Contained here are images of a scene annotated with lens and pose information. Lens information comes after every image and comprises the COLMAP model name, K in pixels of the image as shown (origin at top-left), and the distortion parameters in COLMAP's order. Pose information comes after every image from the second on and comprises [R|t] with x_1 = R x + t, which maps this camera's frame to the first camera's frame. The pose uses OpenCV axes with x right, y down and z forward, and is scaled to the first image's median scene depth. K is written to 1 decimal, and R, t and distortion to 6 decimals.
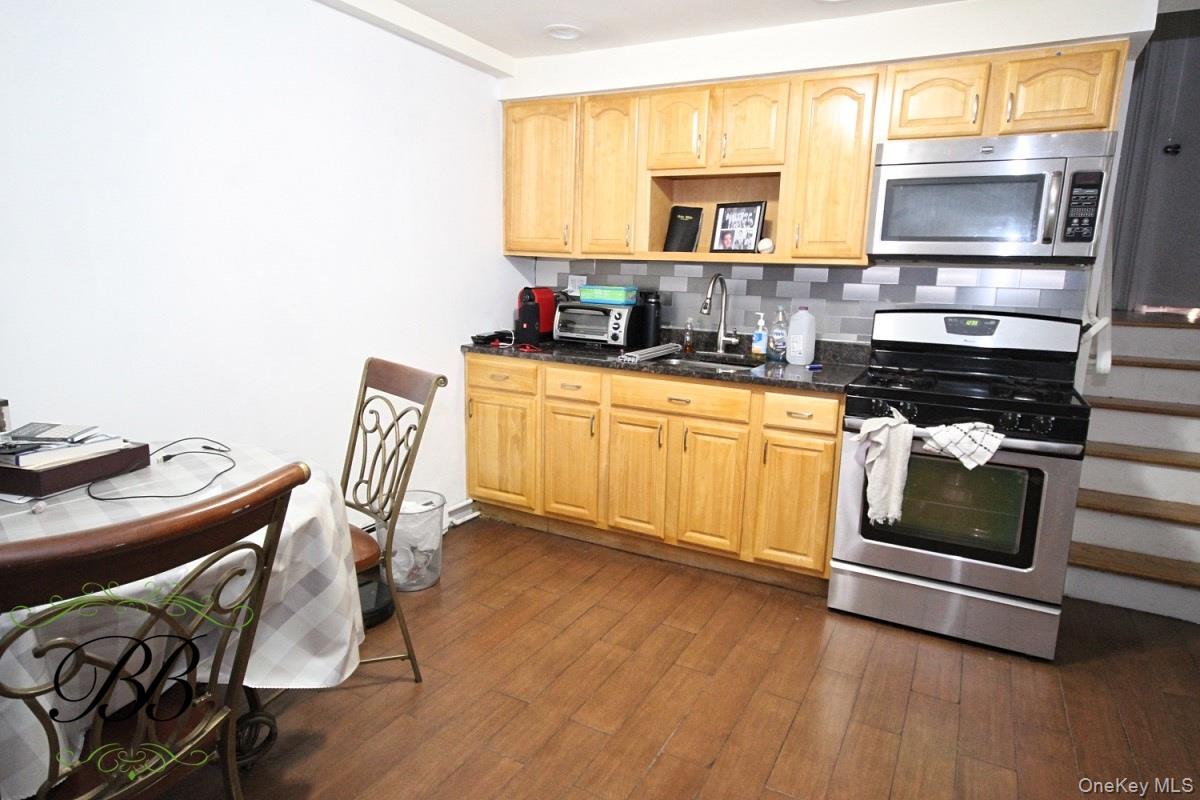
lens RADIAL K [[706.4, 0, 601.4], [0, 706.4, 397.6], [0, 0, 1]] dist [0.007850, 0.001727]
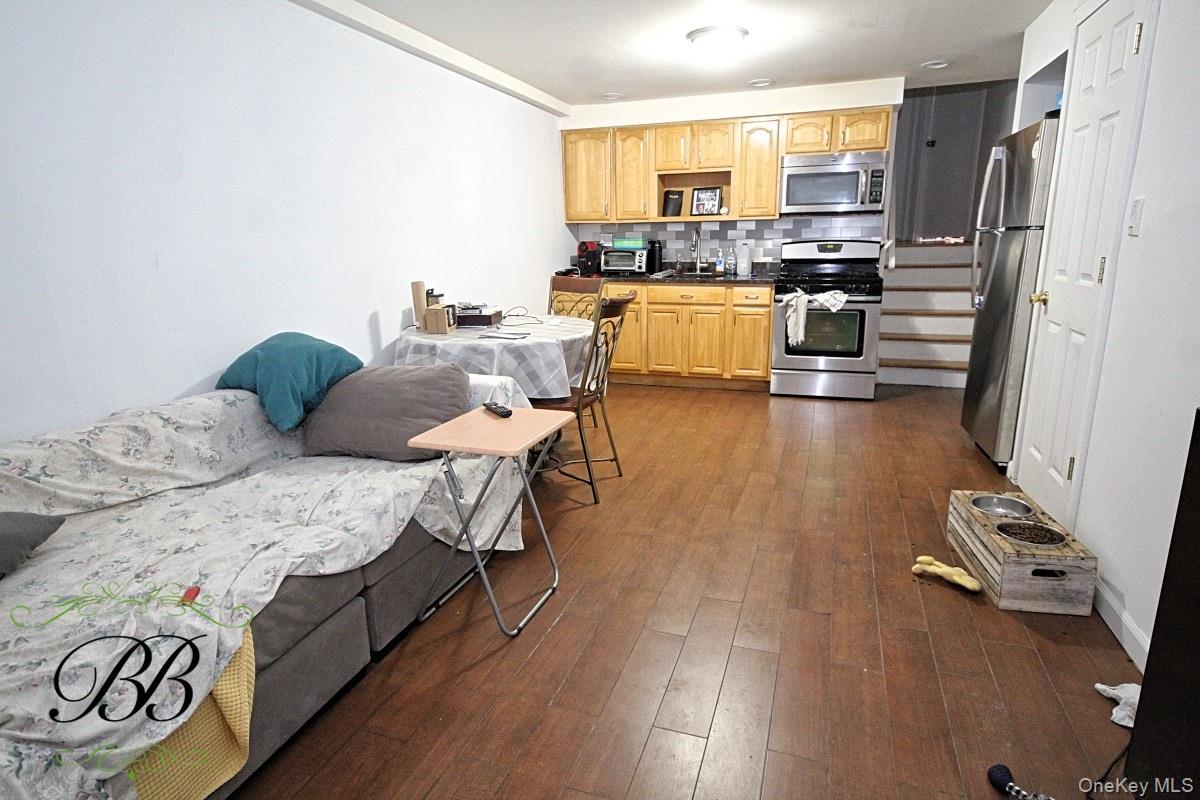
lens RADIAL K [[649.2, 0, 597.3], [0, 649.2, 401.3], [0, 0, 1]] dist [-0.001506, 0.000588]
pose [[0.985444, -0.085909, 0.146696, -0.394392], [0.075661, 0.994379, 0.074071, 0.132820], [-0.152235, -0.061894, 0.986404, -0.671306]]
